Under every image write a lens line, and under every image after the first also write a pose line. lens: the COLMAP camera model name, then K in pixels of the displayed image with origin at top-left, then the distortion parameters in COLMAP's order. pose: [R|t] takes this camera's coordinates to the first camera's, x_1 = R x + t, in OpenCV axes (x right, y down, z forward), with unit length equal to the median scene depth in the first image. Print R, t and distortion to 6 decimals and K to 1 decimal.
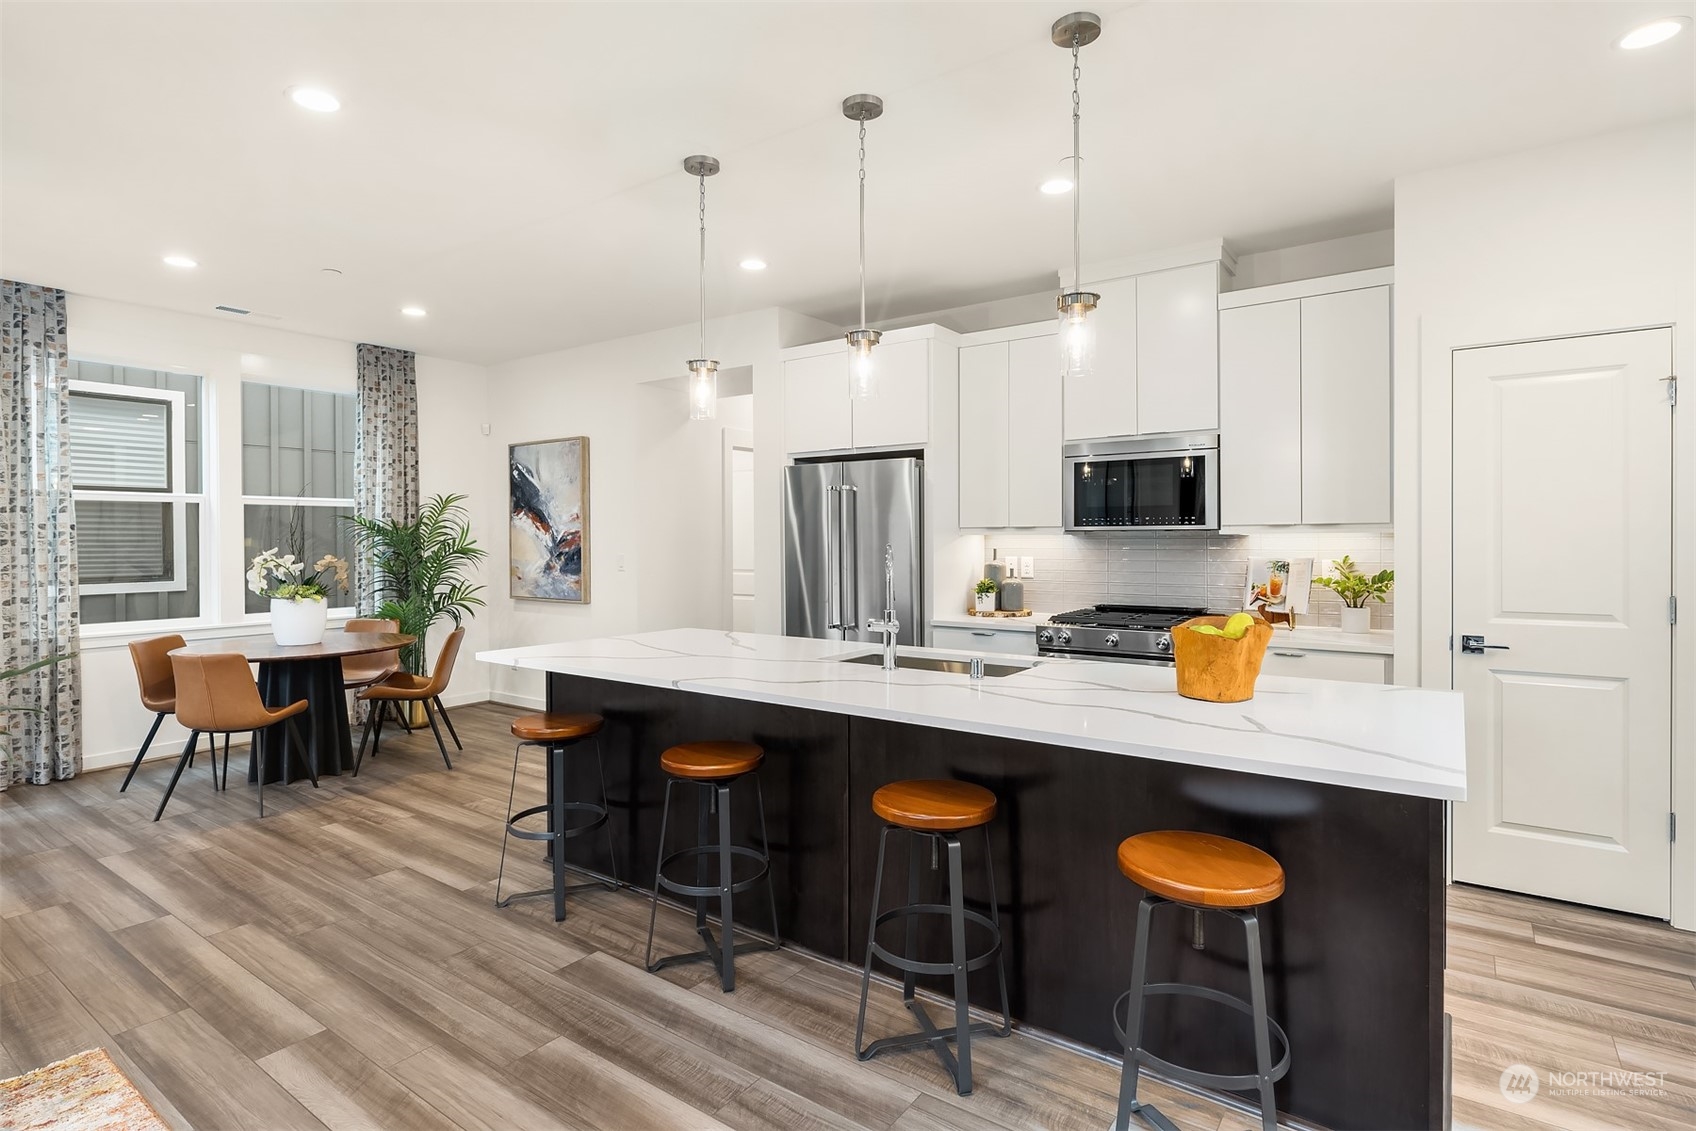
lens RADIAL K [[908.3, 0, 872.2], [0, 908.3, 552.0], [0, 0, 1]] dist [-0.021726, 0.004893]
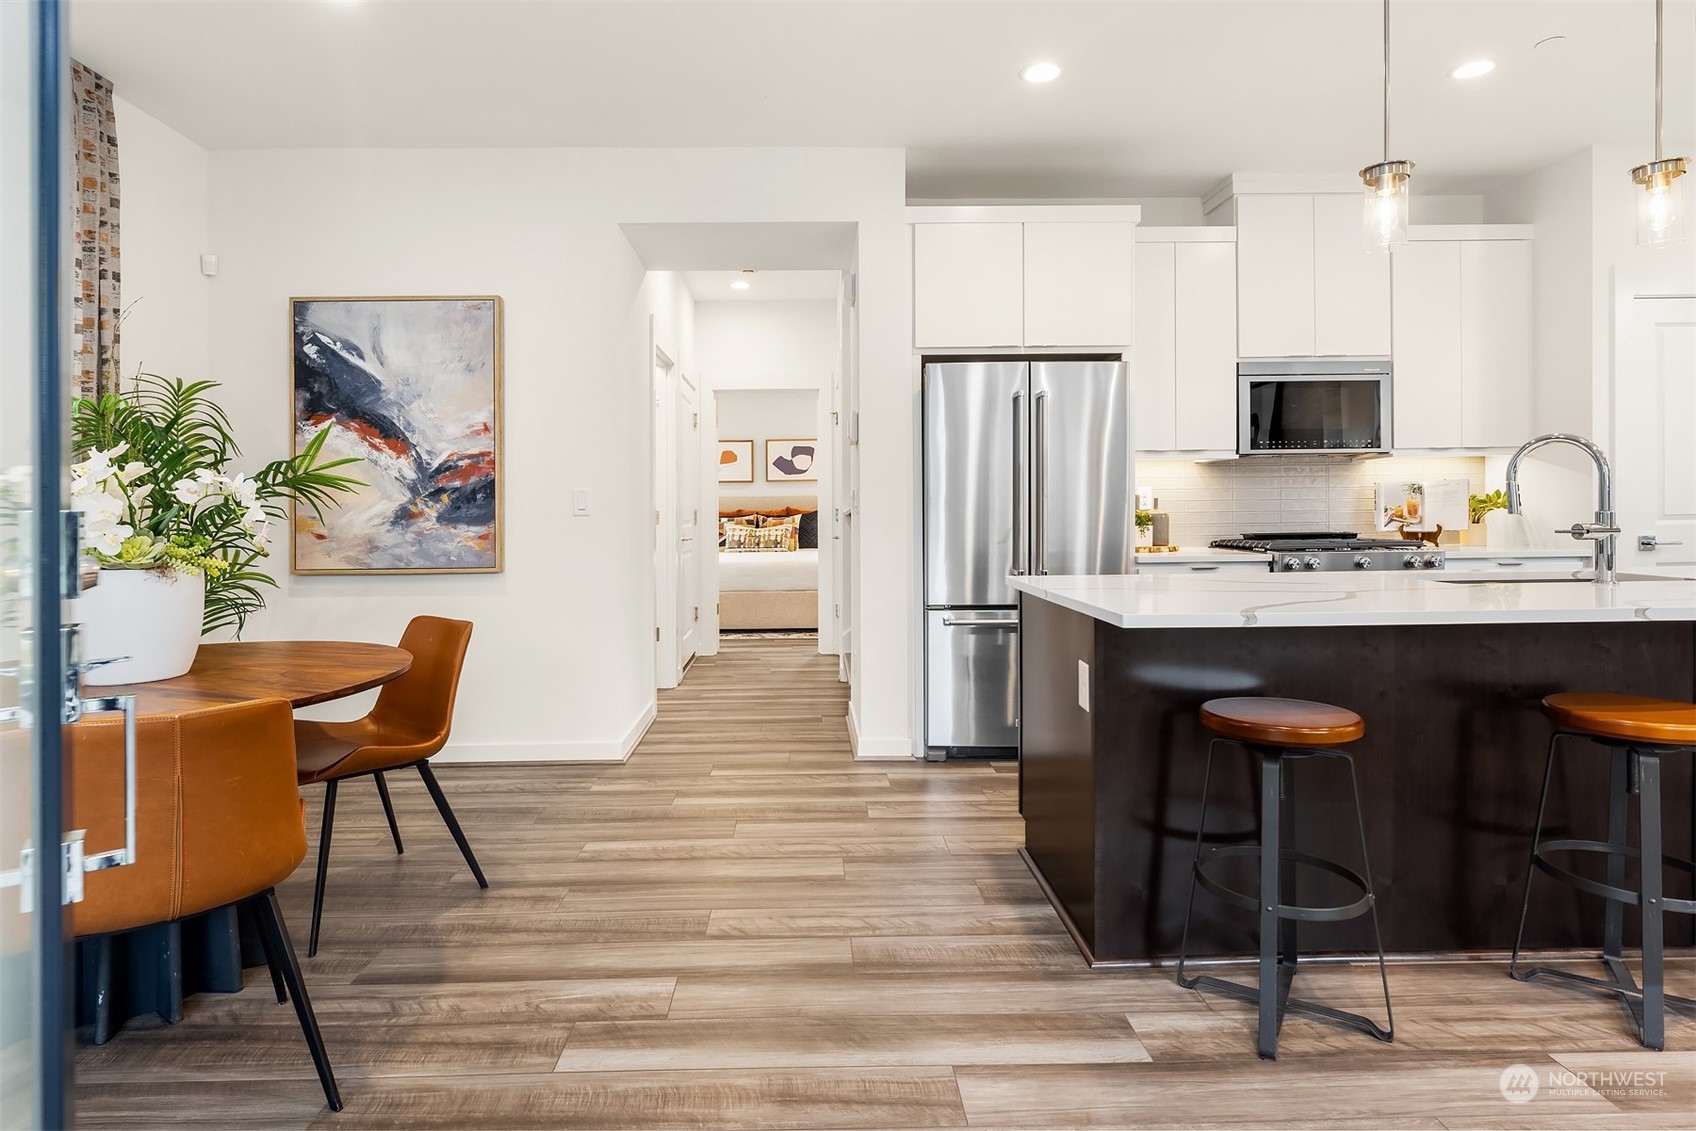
lens RADIAL K [[934.2, 0, 843.9], [0, 934.2, 508.6], [0, 0, 1]] dist [0.002172, -0.001298]
pose [[0.795246, -0.006045, 0.606256, -0.665130], [0.021033, 0.999623, -0.017622, 0.039386], [-0.605922, 0.026765, 0.795074, 0.472731]]
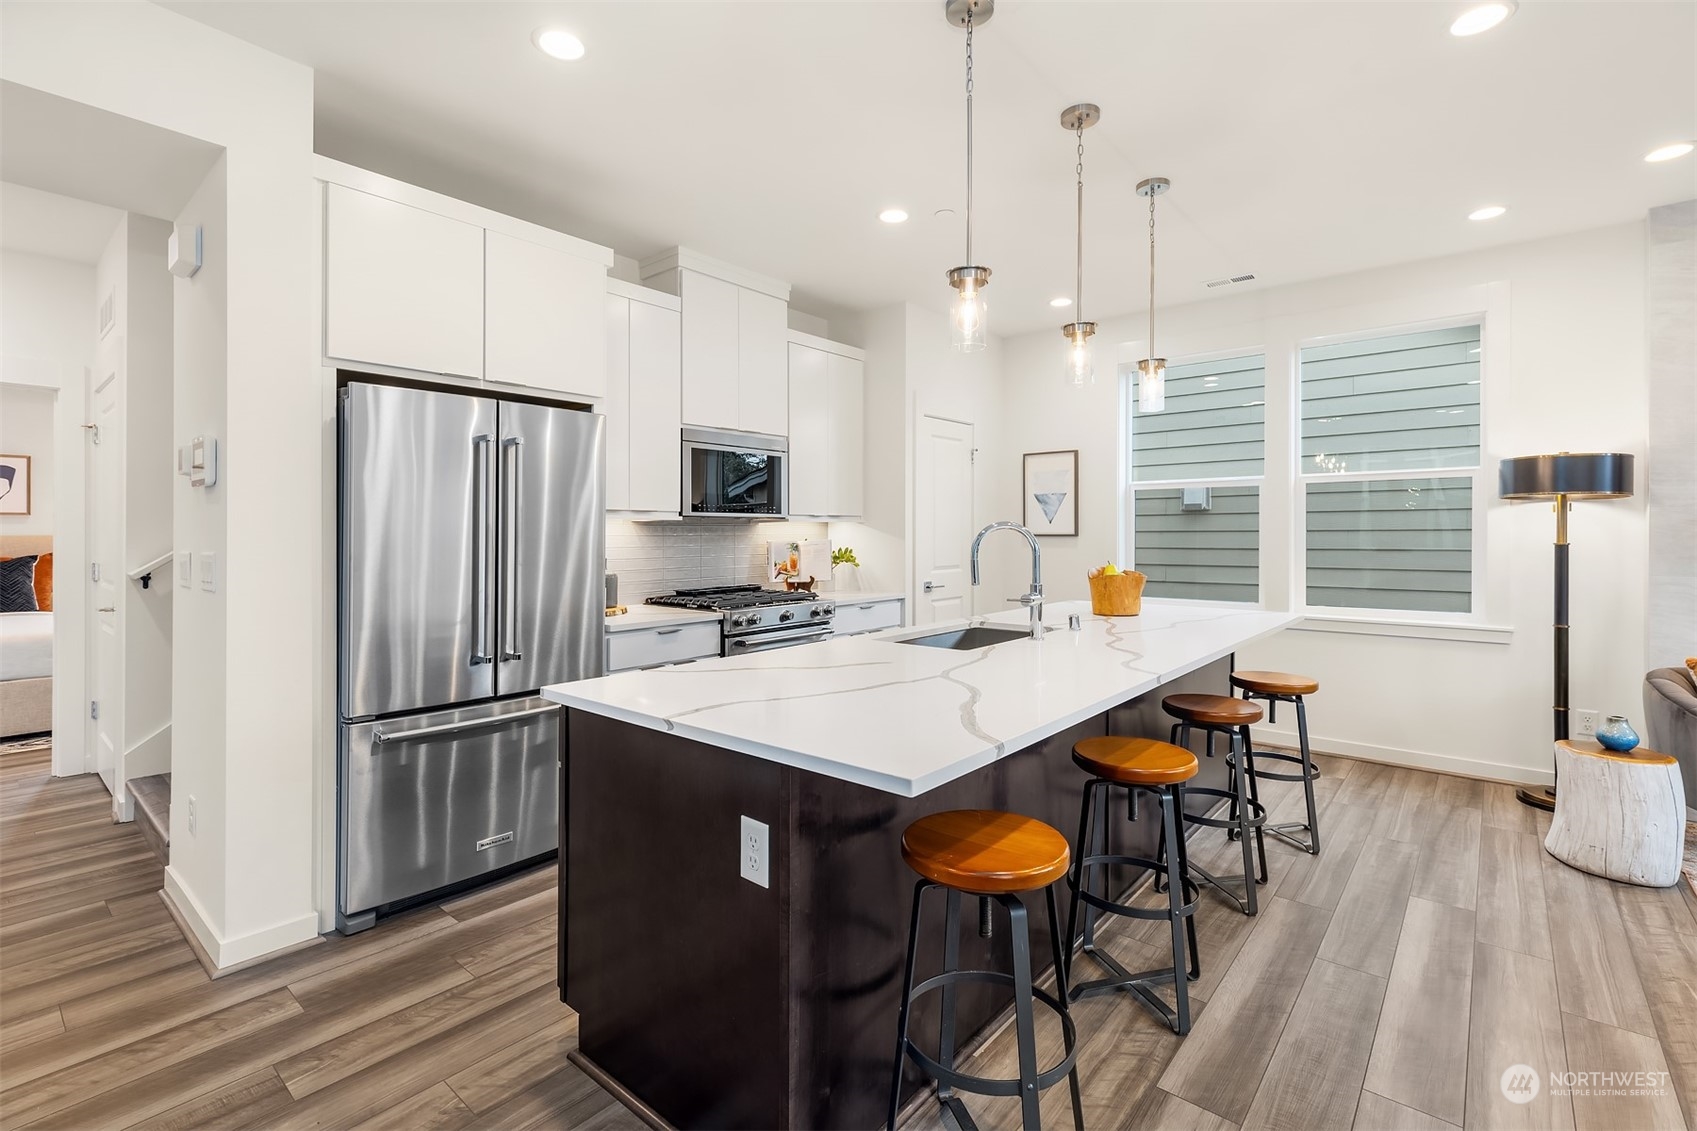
lens RADIAL K [[766.1, 0, 867.7], [0, 766.1, 529.4], [0, 0, 1]] dist [-0.000599, 0.000447]
pose [[0.076328, 0.008761, 0.997044, -0.567221], [0.021091, 0.999723, -0.010399, 0.003814], [-0.996860, 0.021822, 0.076122, 0.718666]]
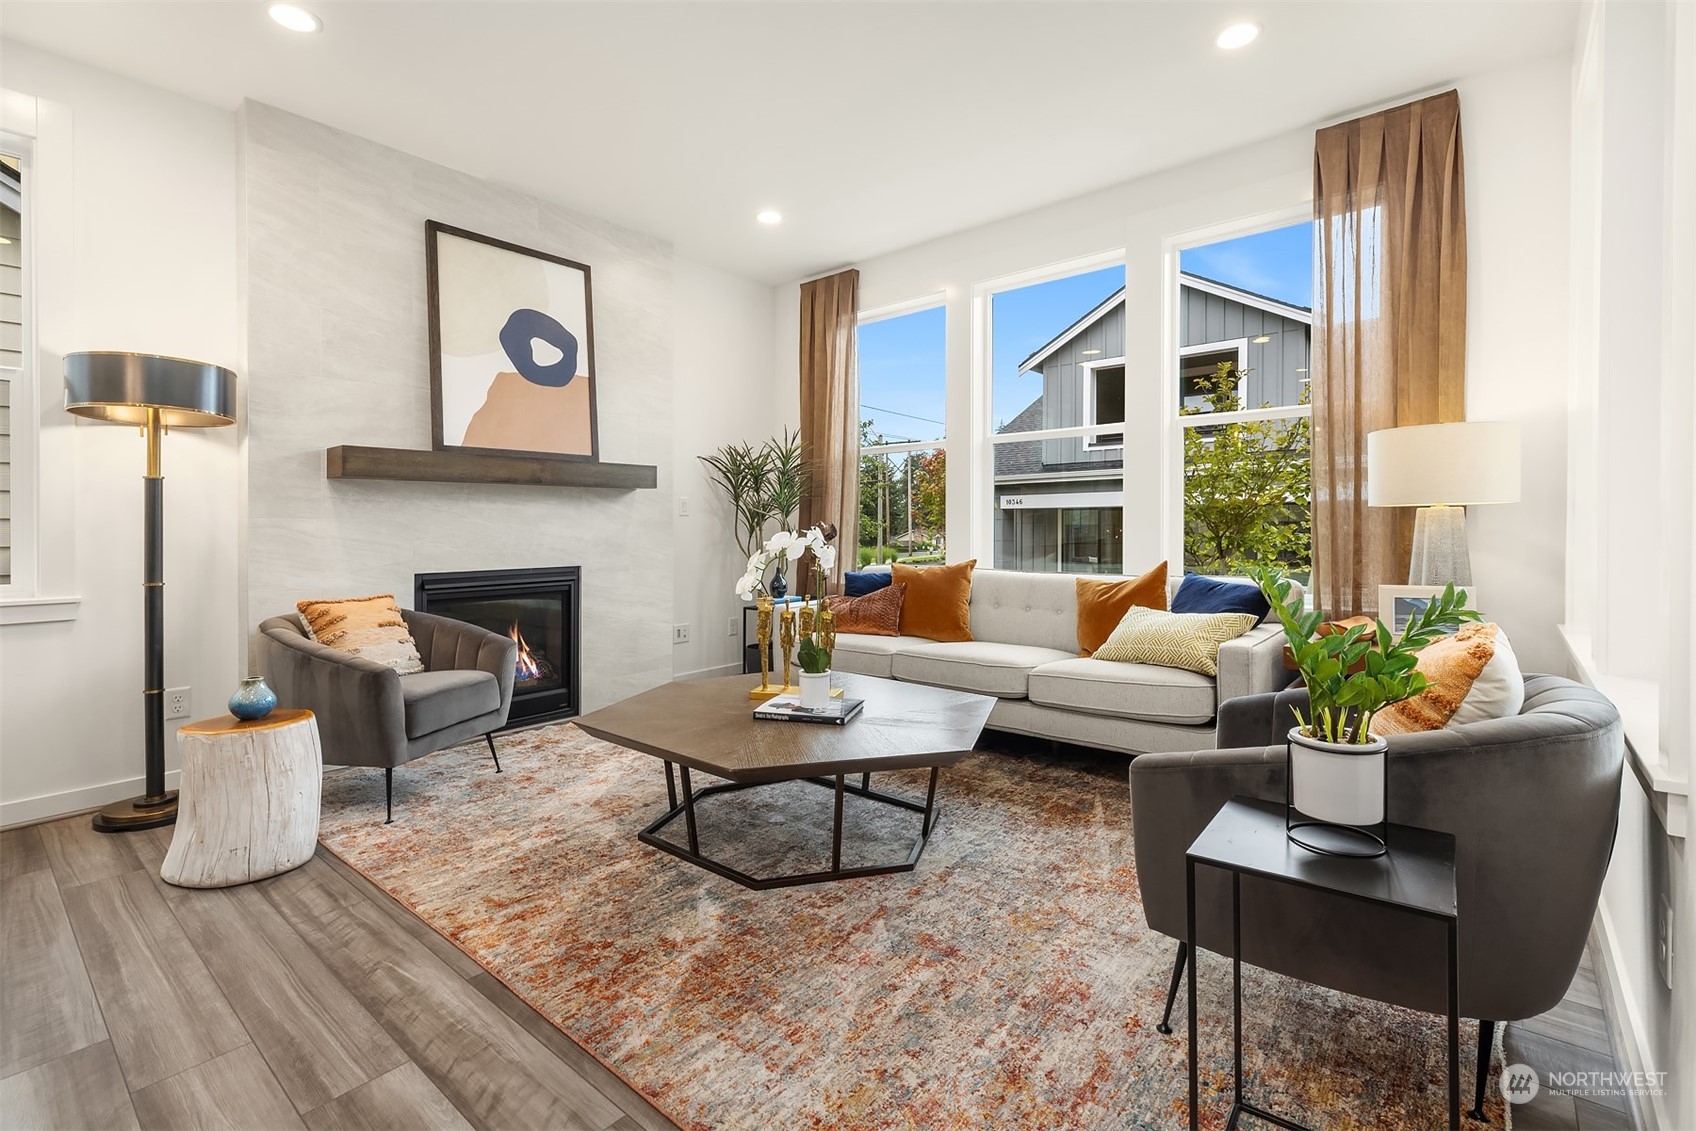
lens RADIAL K [[765.7, 0, 840.6], [0, 765.7, 540.3], [0, 0, 1]] dist [-0.000599, 0.000447]
pose [[-0.995164, 0.013384, 0.097309, -0.326553], [0.017423, 0.999016, 0.040780, 0.059968], [-0.096668, 0.042278, -0.994418, 0.617906]]
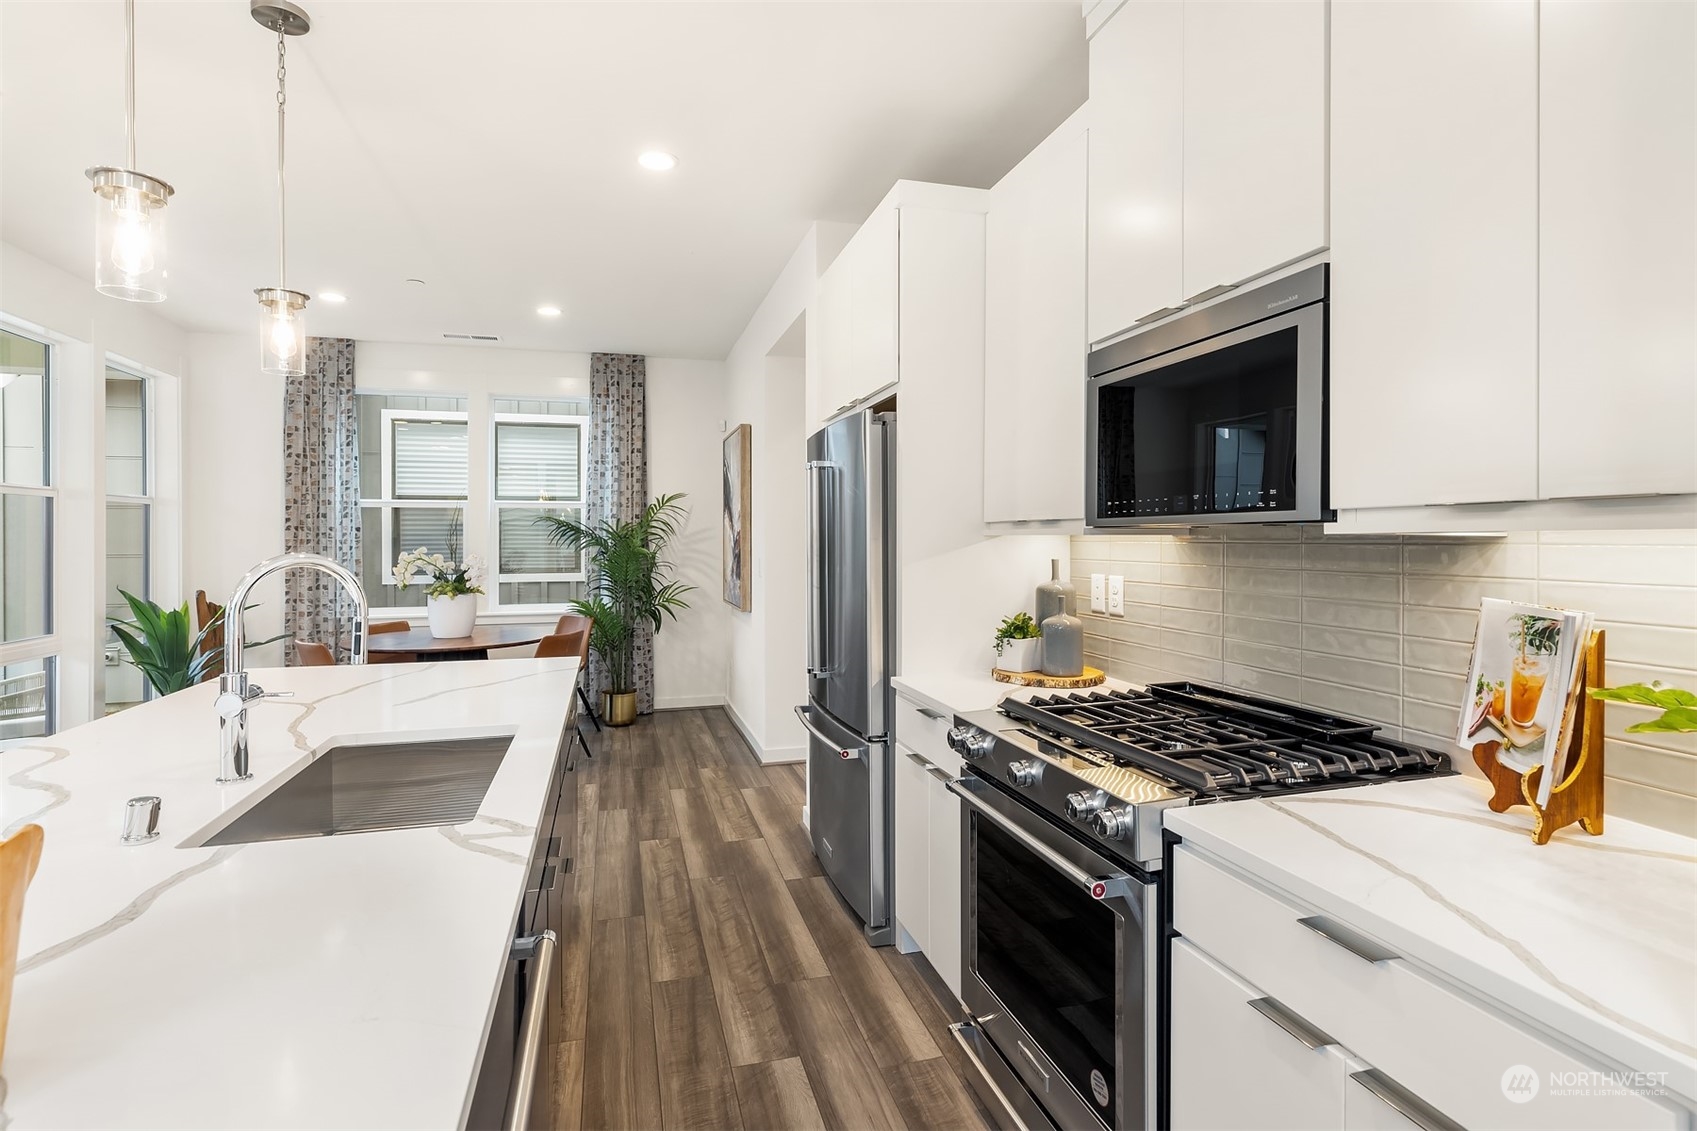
lens RADIAL K [[895.5, 0, 823.6], [0, 895.5, 553.6], [0, 0, 1]] dist [-0.005142, 0.001507]
pose [[0.741013, 0.013109, -0.671362, 0.420873], [-0.013021, 0.999902, 0.005152, -0.009454], [0.671364, 0.004925, 0.741111, 0.525812]]
